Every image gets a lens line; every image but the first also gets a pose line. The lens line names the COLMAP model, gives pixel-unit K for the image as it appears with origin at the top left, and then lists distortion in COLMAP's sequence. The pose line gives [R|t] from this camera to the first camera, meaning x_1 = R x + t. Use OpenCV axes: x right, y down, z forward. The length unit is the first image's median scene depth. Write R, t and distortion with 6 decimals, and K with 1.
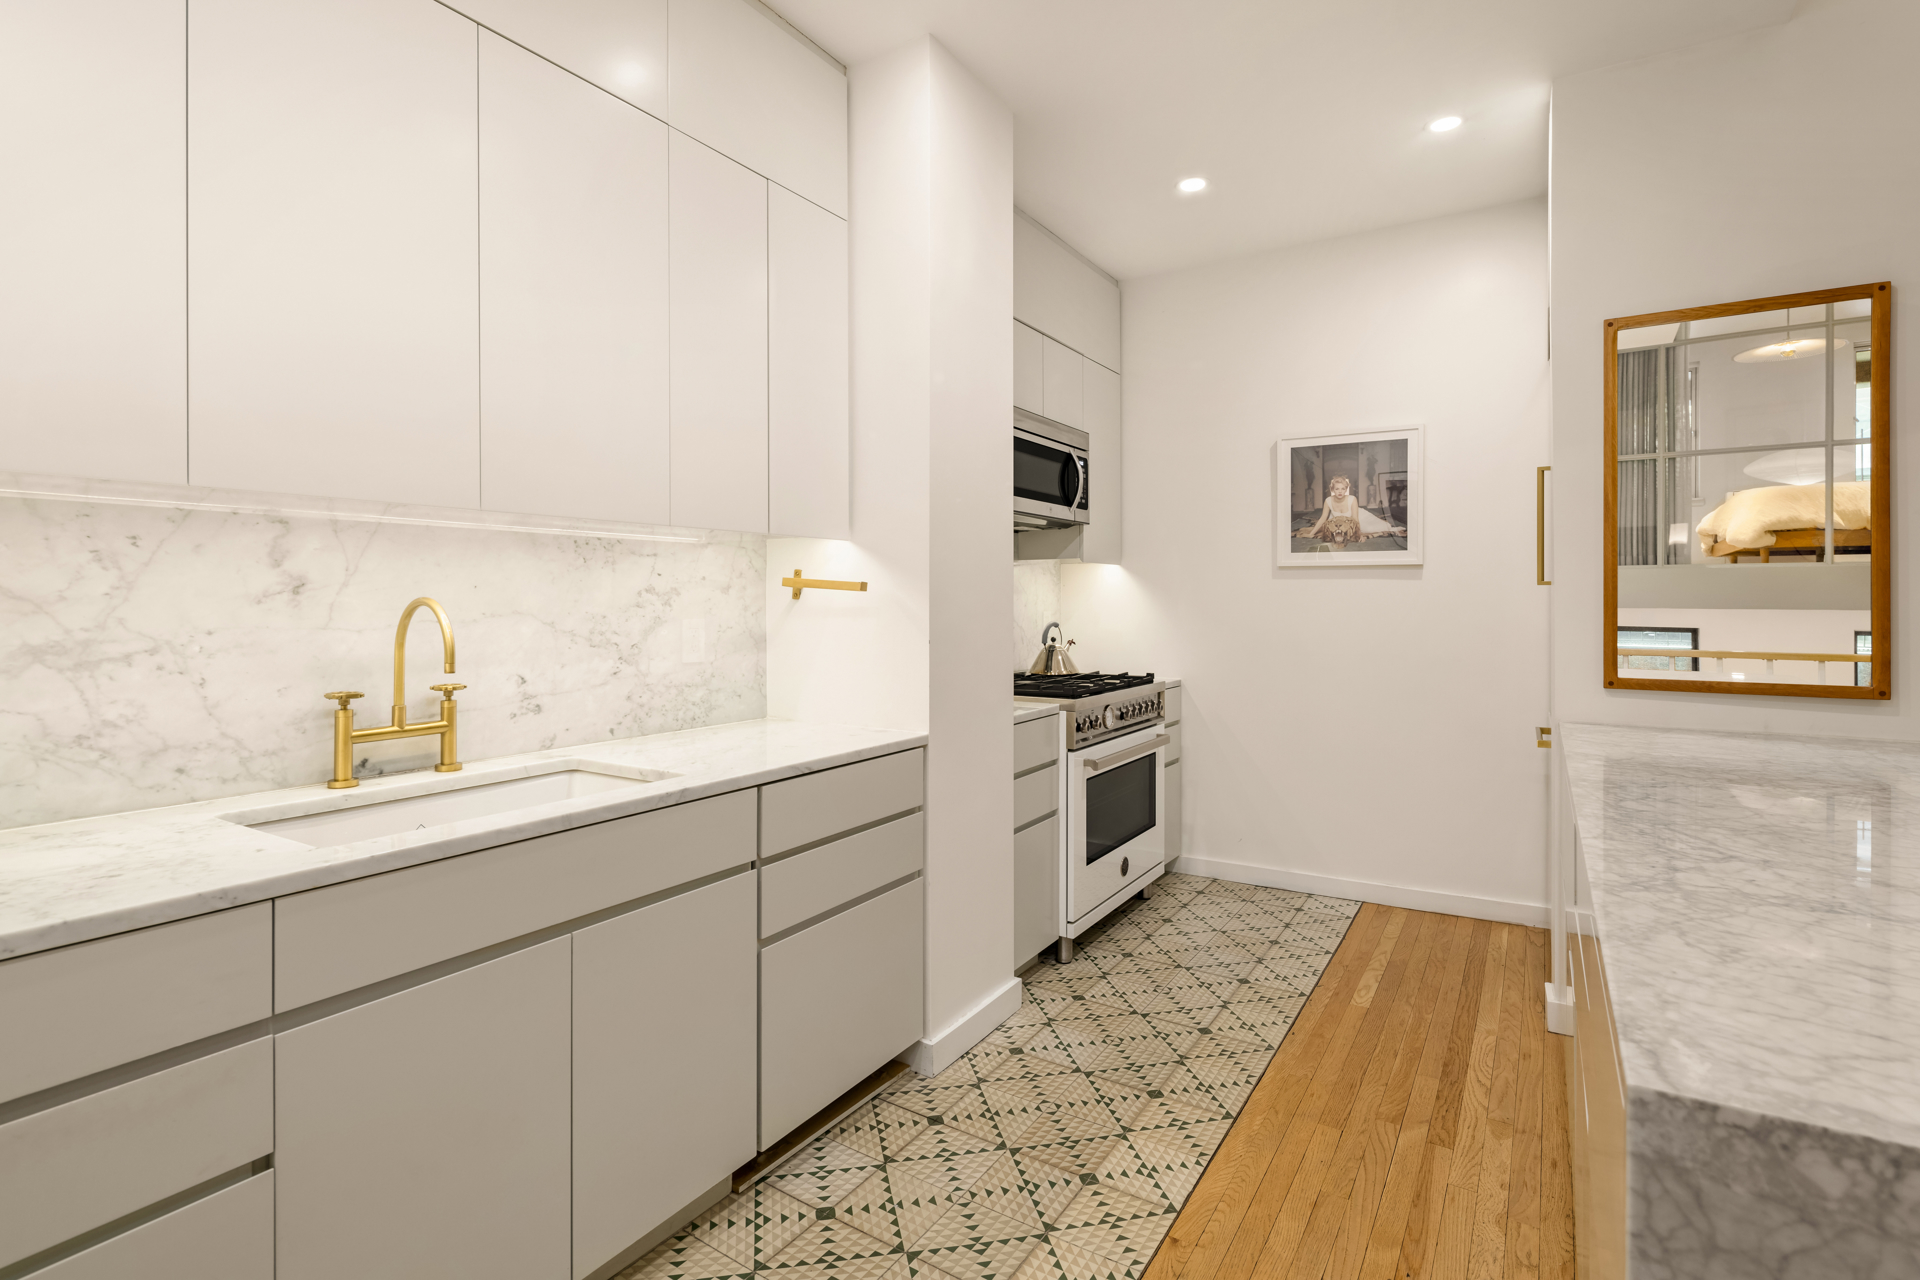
lens RADIAL K [[918.1, 0, 961.1], [0, 918.1, 592.2], [0, 0, 1]] dist [0.000713, -0.001346]
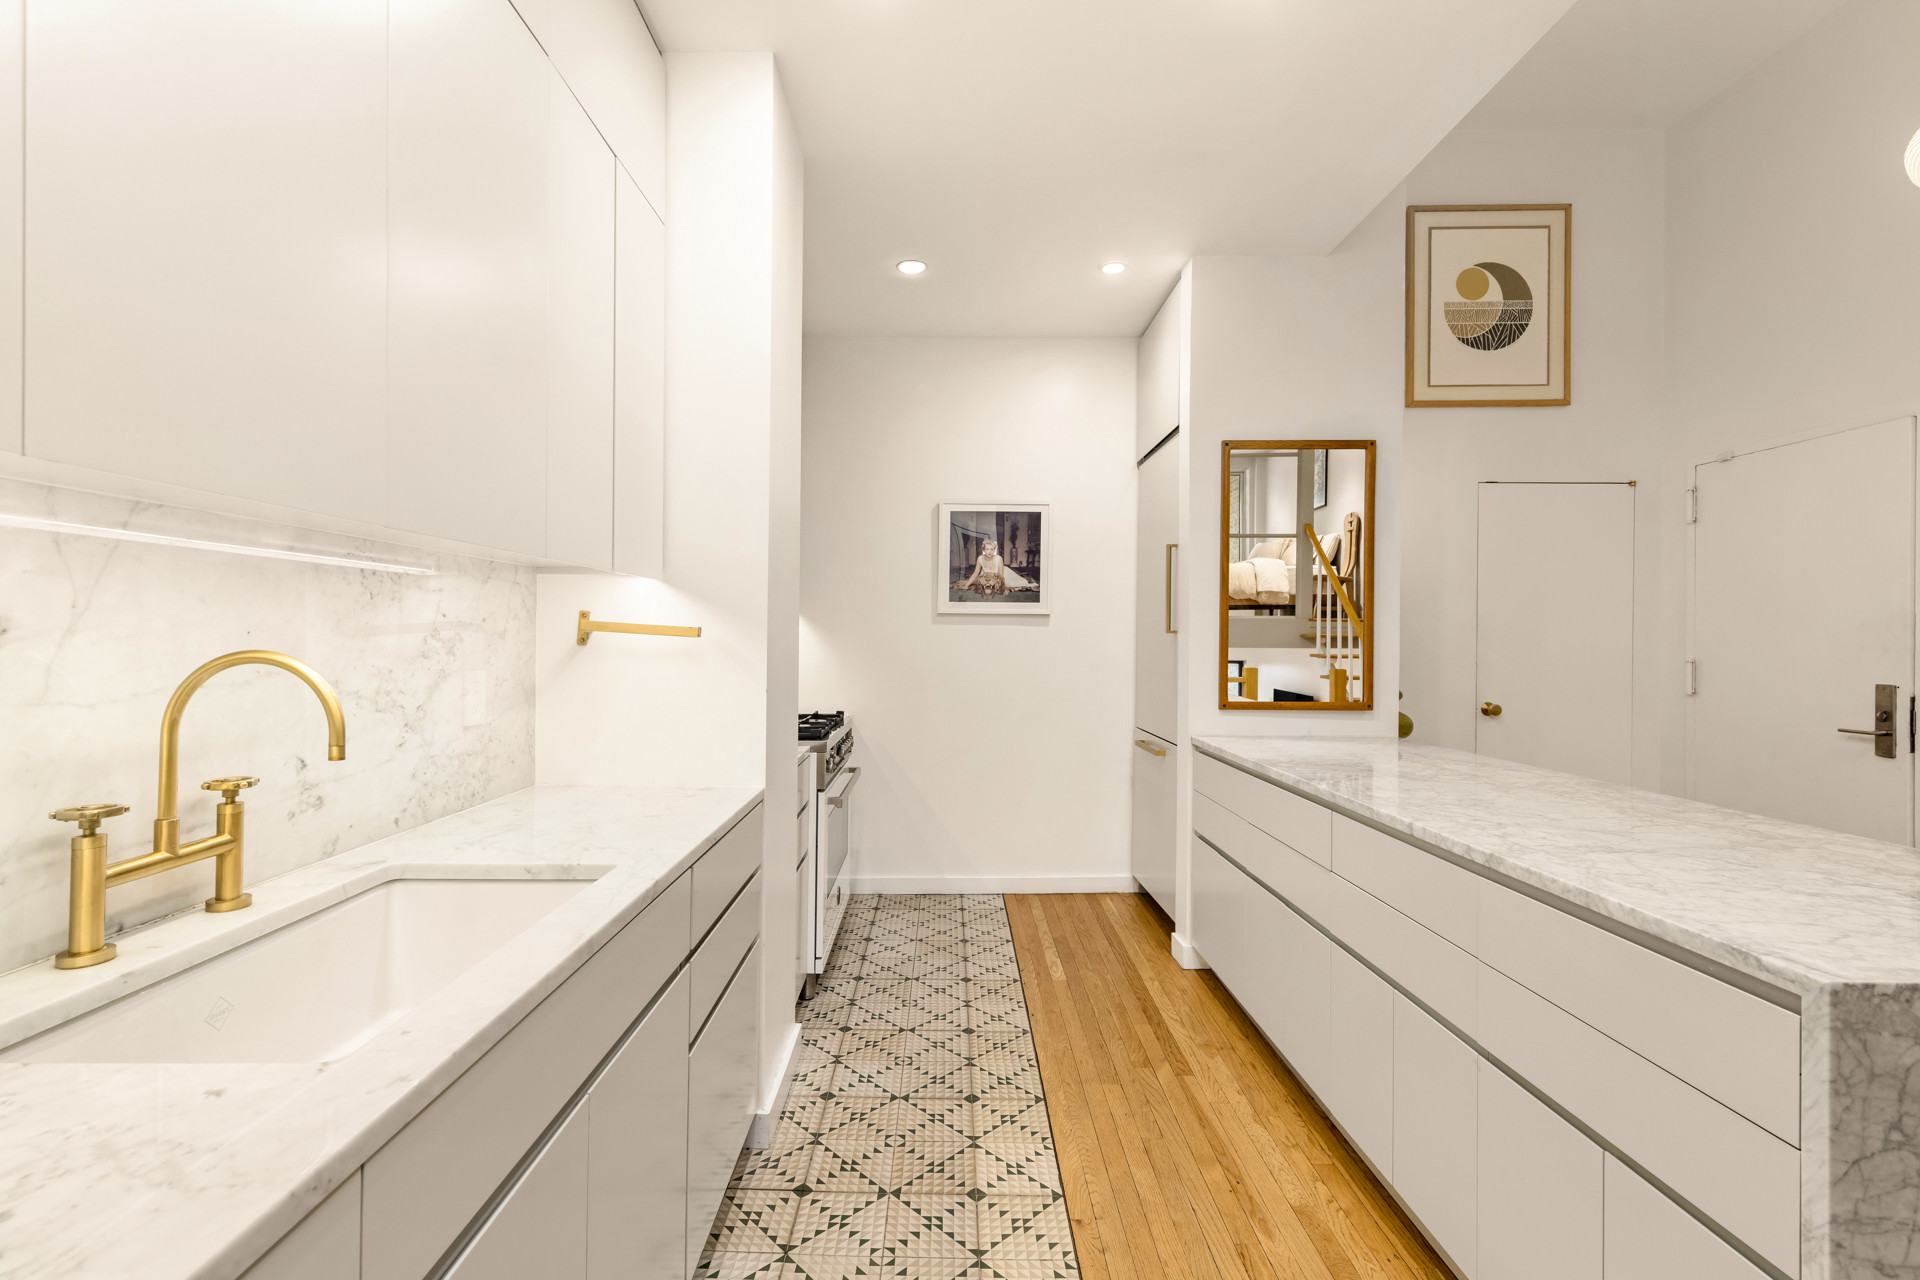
lens RADIAL K [[850.7, 0, 928.1], [0, 850.7, 629.8], [0, 0, 1]] dist [0.005613, 0.000902]
pose [[0.850283, 0.007629, 0.526271, -0.357102], [-0.008030, 0.999967, -0.001521, -0.009096], [-0.526265, -0.002933, 0.850316, 0.160541]]
